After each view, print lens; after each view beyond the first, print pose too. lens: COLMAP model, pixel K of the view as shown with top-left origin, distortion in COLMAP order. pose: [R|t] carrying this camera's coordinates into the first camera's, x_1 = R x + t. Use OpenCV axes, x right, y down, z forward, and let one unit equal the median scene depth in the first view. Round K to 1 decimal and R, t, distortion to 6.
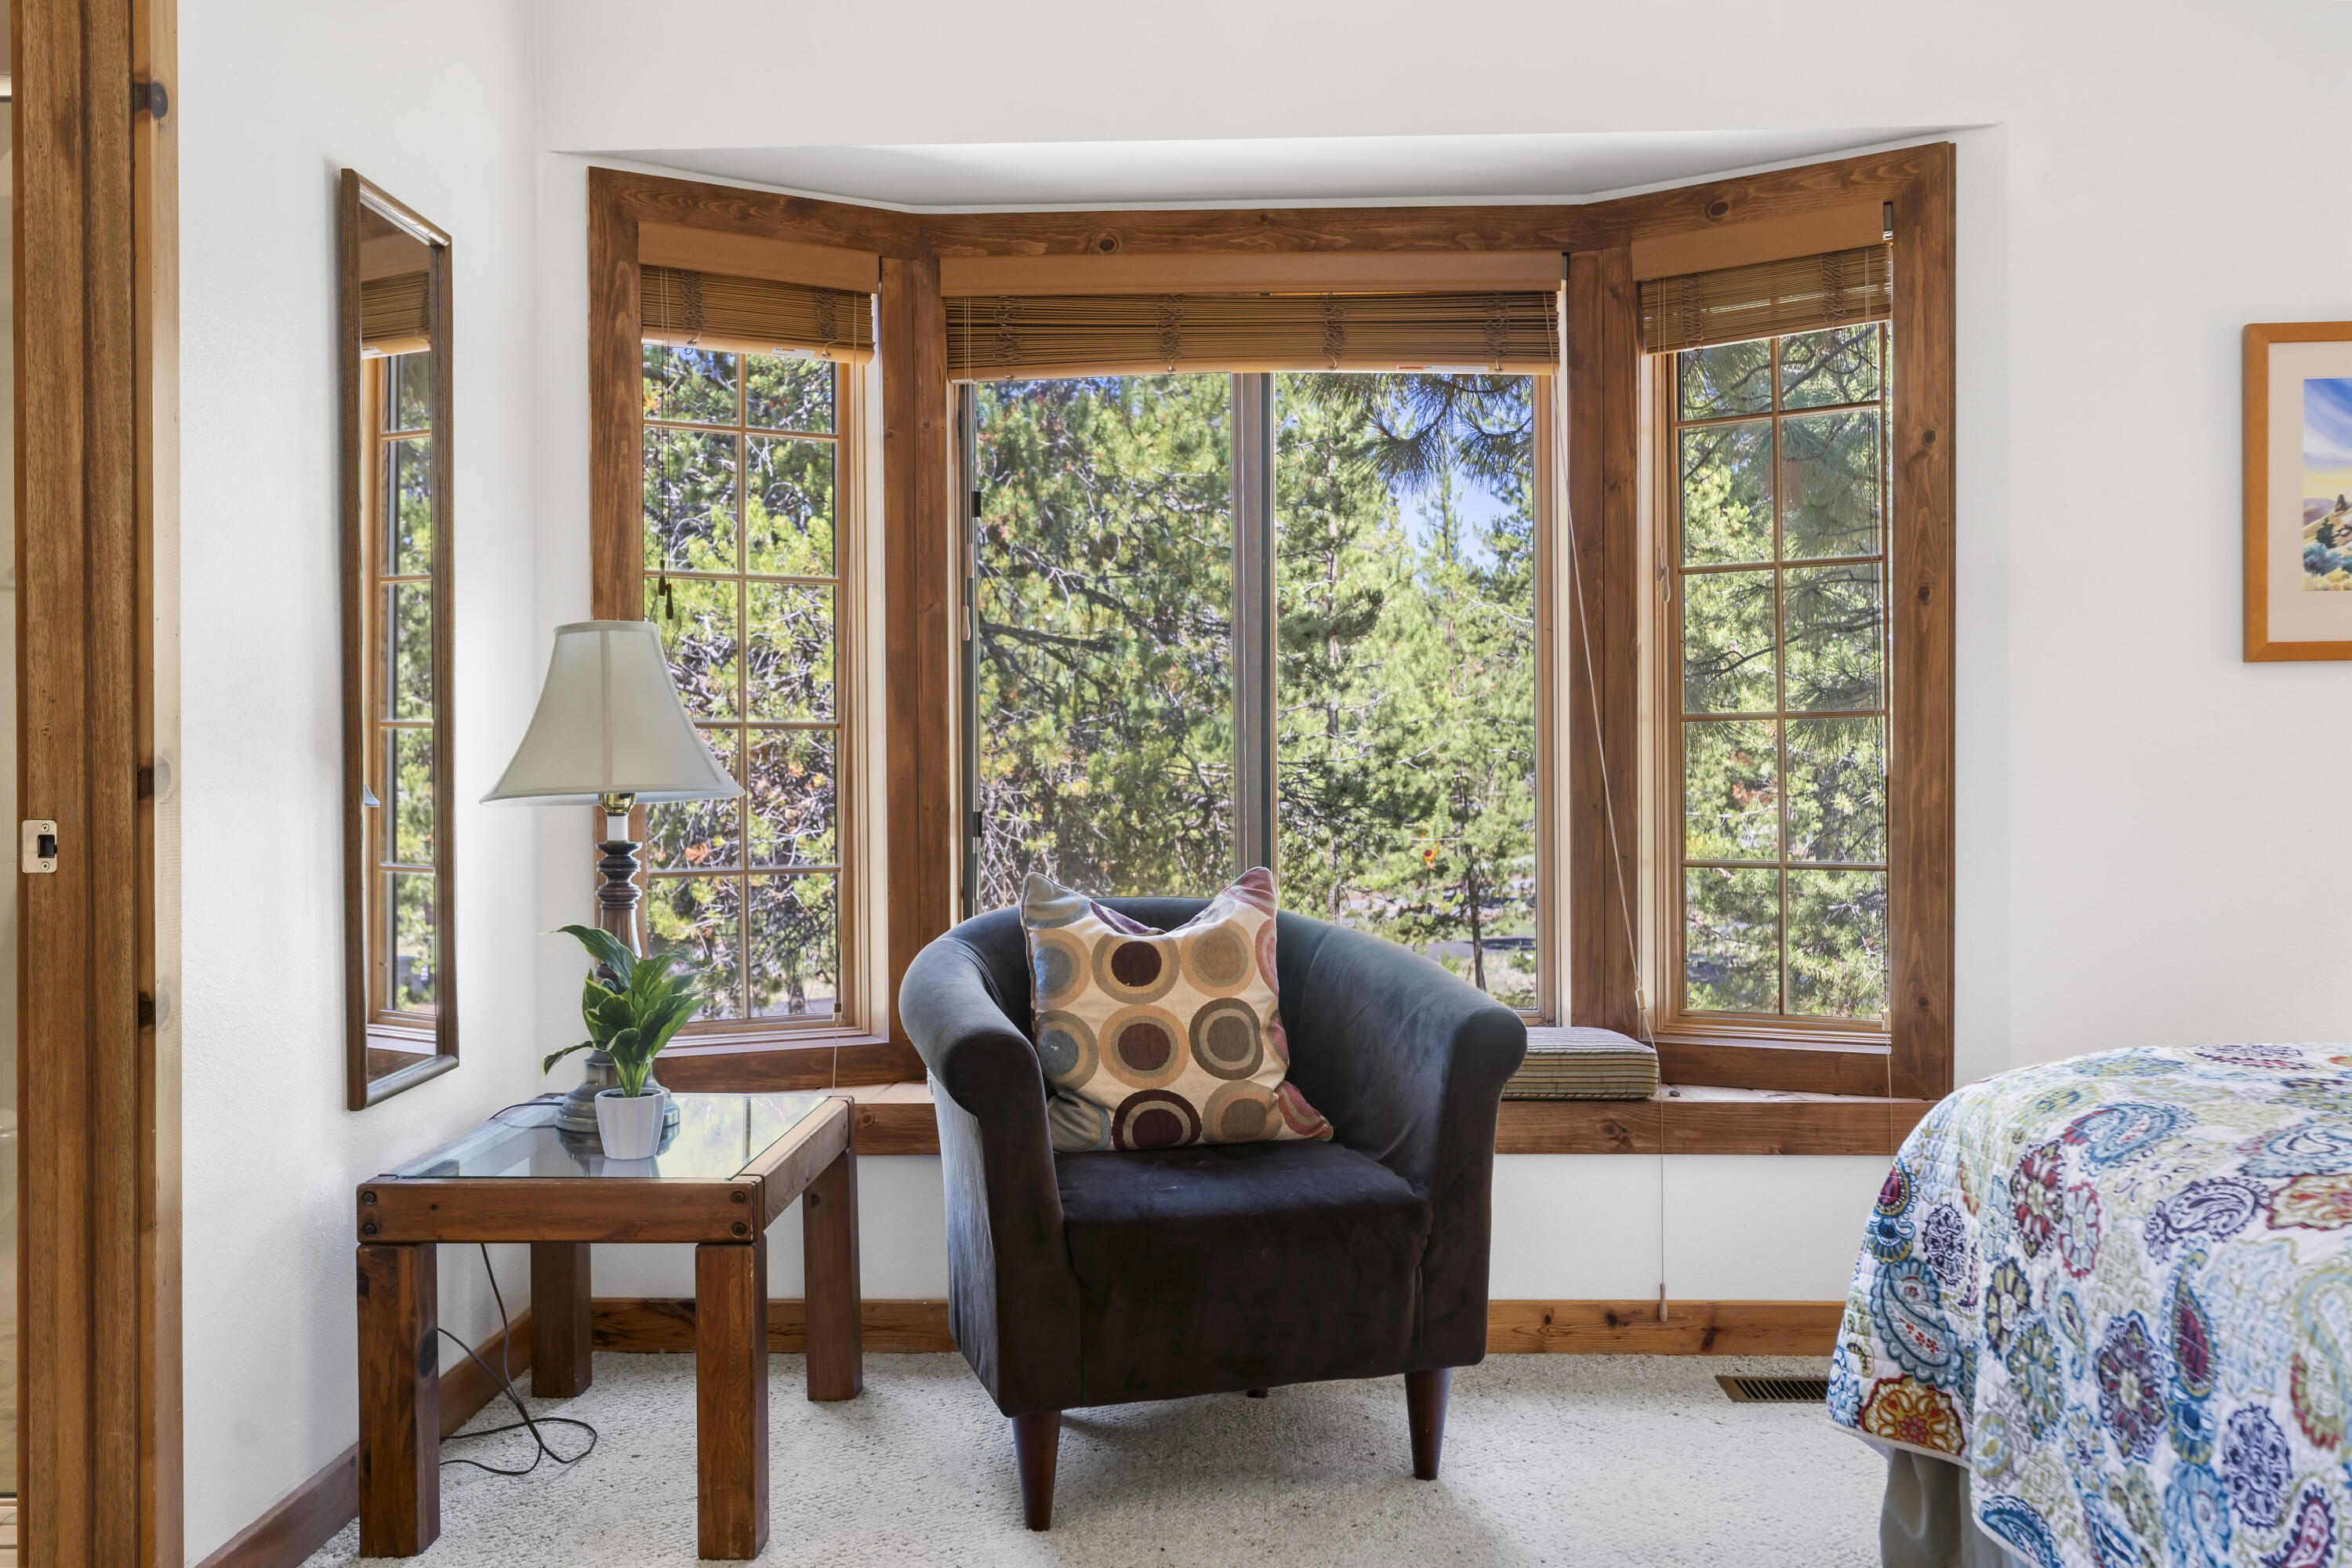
lens RADIAL K [[1923.1, 0, 1154.5], [0, 1923.1, 788.8], [0, 0, 1]] dist [-0.012785, 0.035147]
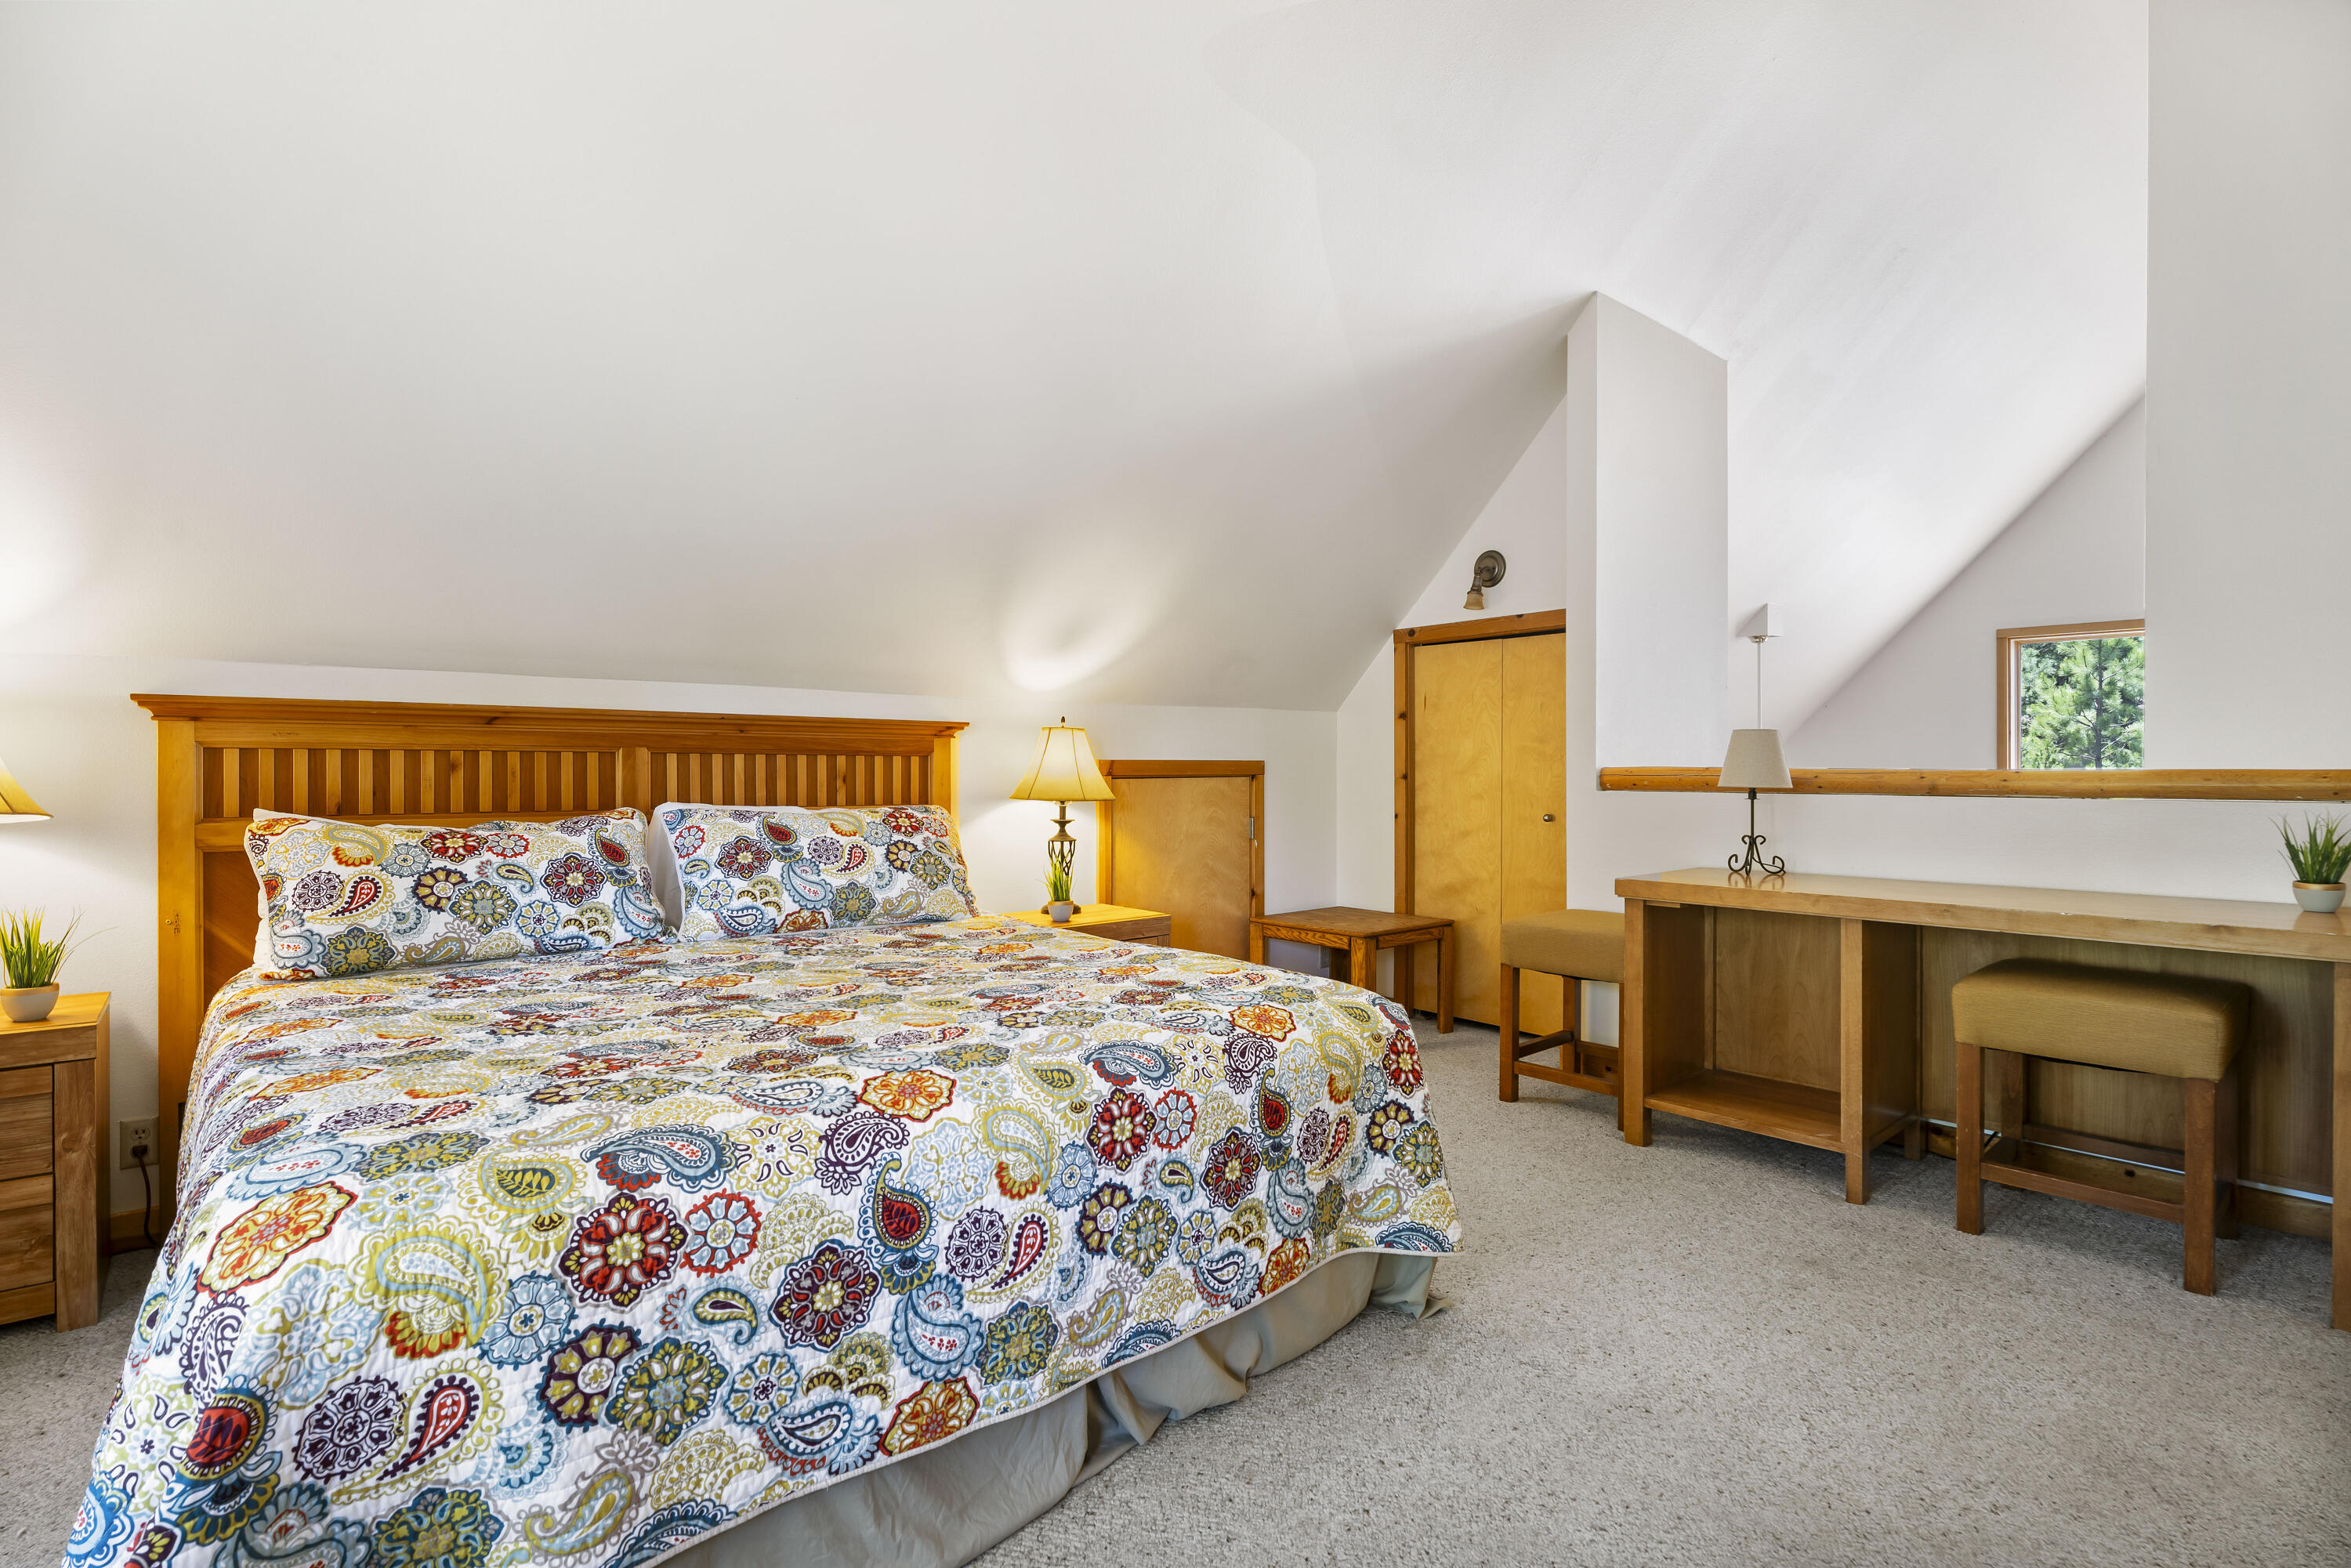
lens RADIAL K [[1131.9, 0, 1167.9], [0, 1131.9, 770.7], [0, 0, 1]] dist [-0.012097, 0.000080]
pose [[-0.680626, 0.003197, 0.732624, -0.170120], [0.009931, 0.999939, 0.004864, -0.048099], [-0.732564, 0.010586, -0.680616, 0.856691]]
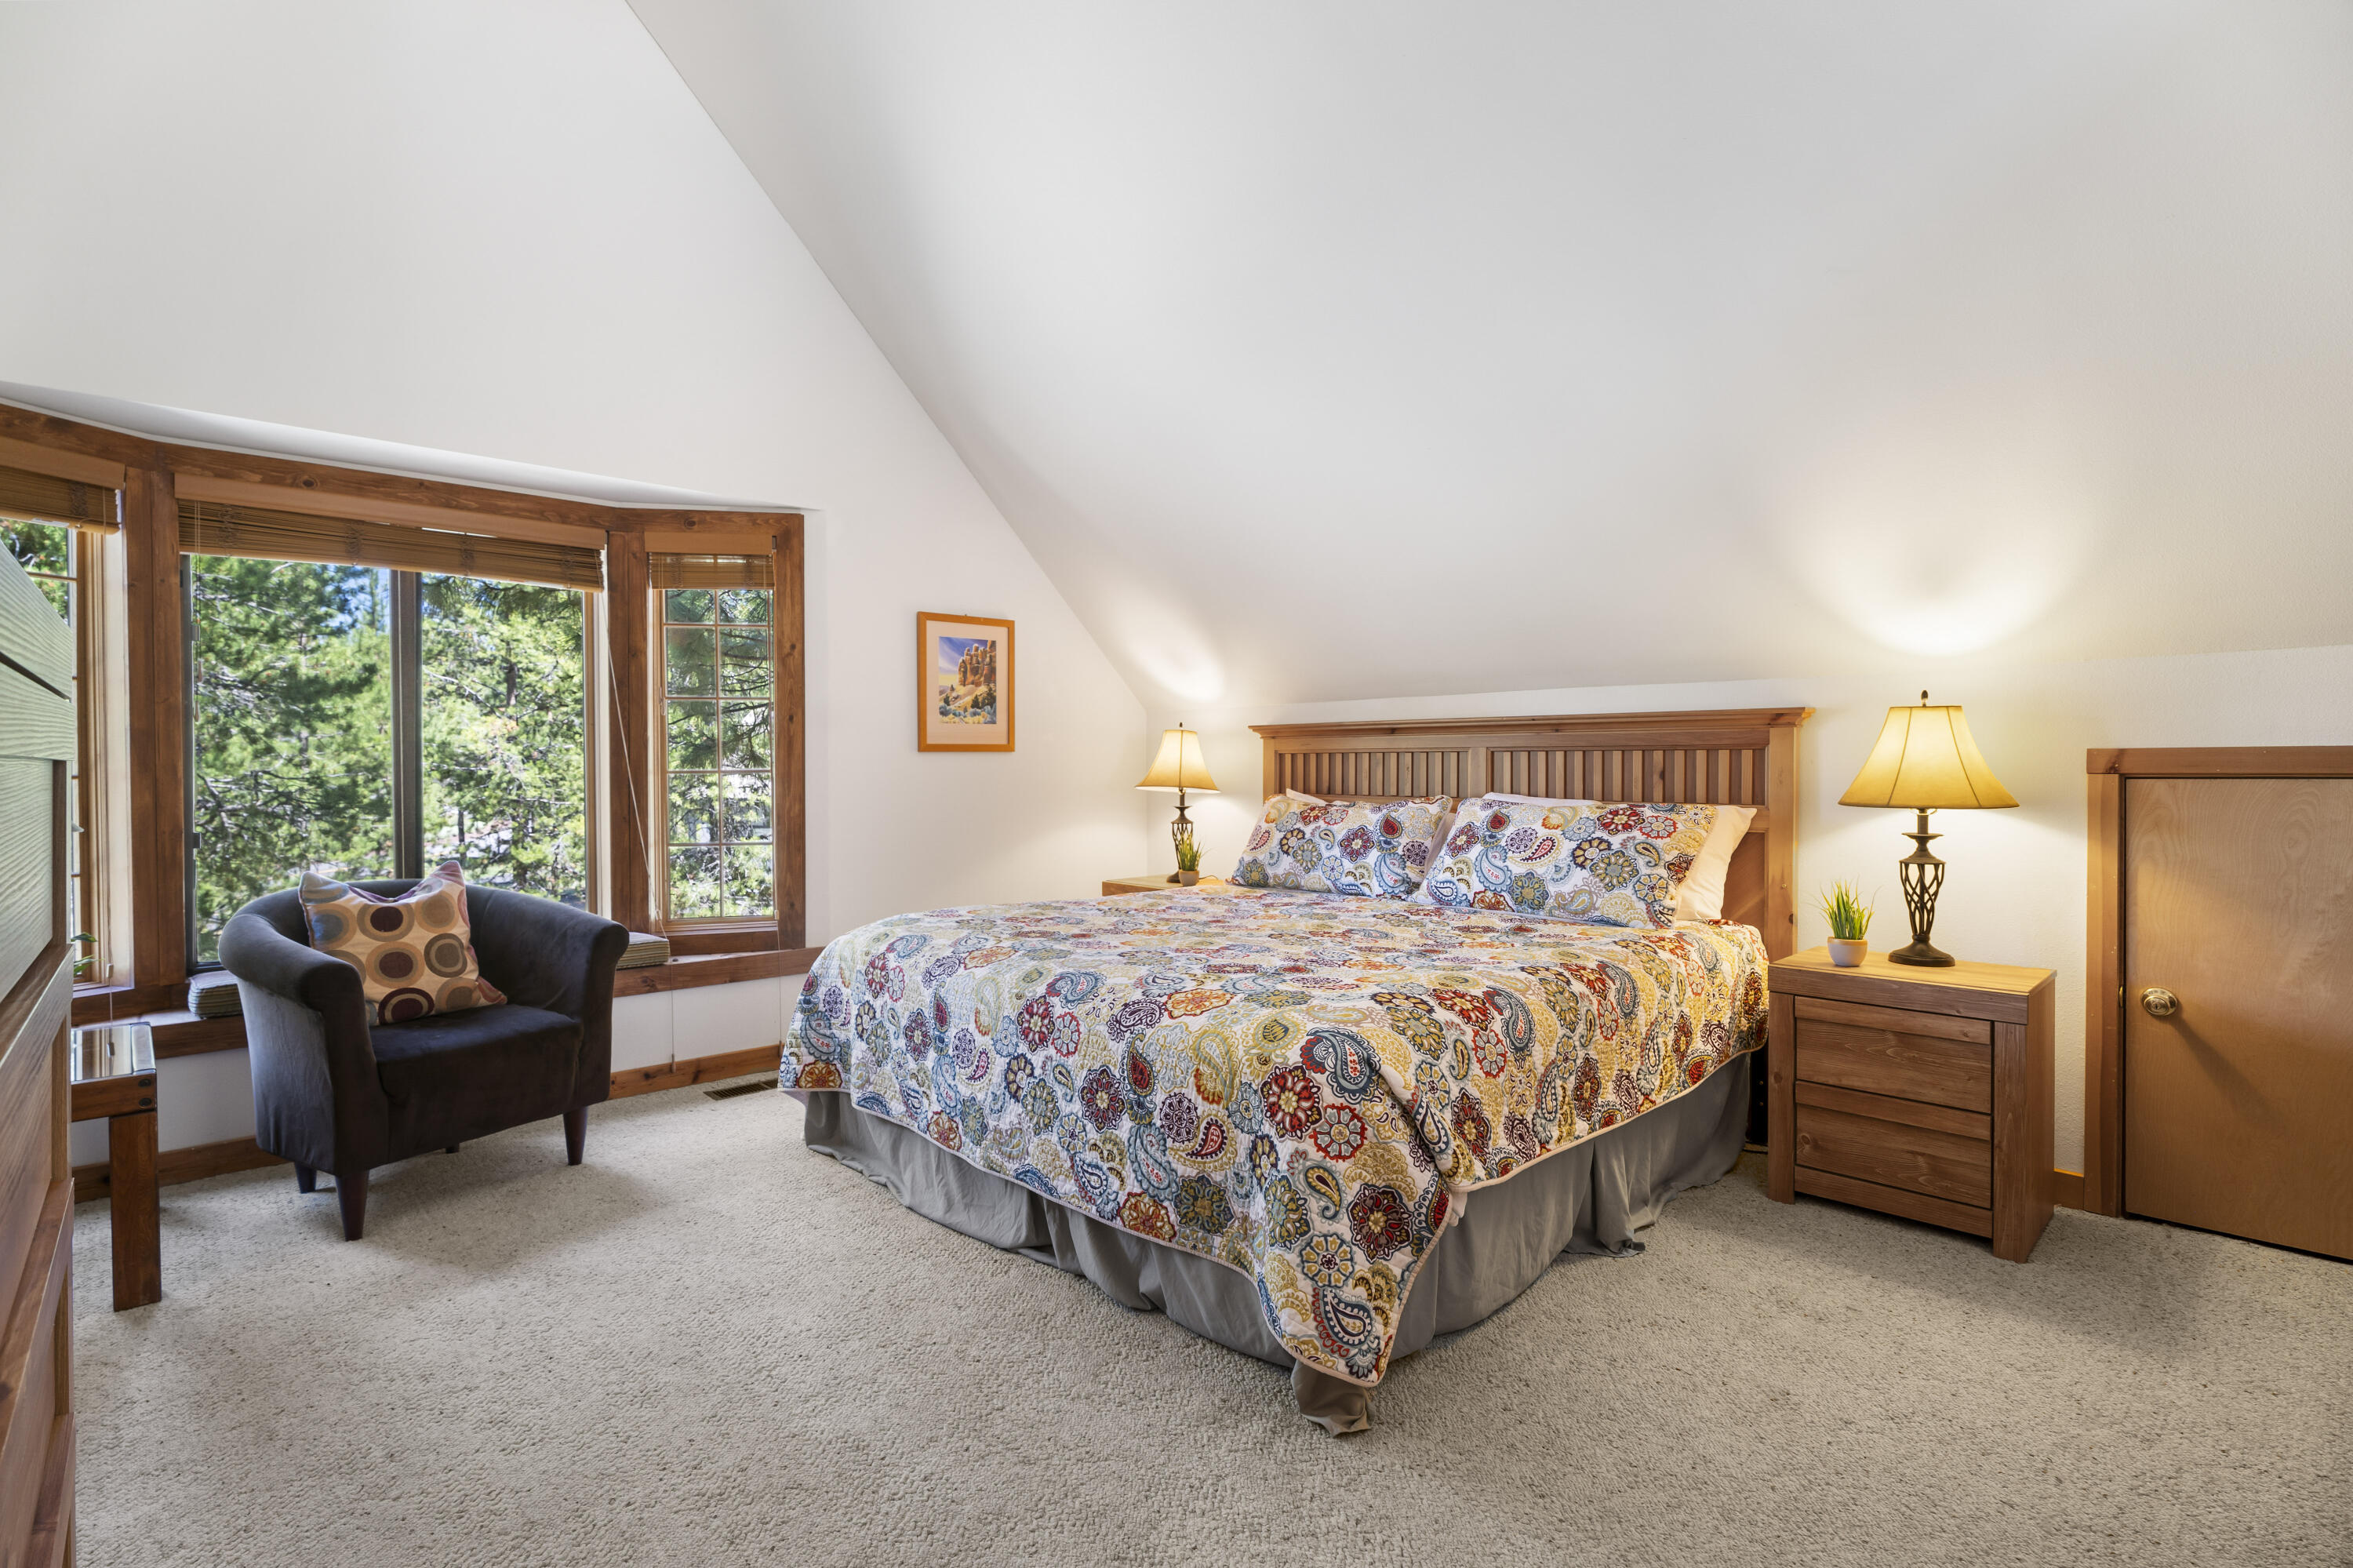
lens RADIAL K [[1132.9, 0, 1177.7], [0, 1132.9, 779.0], [0, 0, 1]] dist [-0.012097, 0.000080]
pose [[0.705008, -0.004480, 0.709185, -0.237156], [0.006231, 0.999981, 0.000123, -0.034849], [-0.709172, 0.004332, 0.705022, -0.257108]]
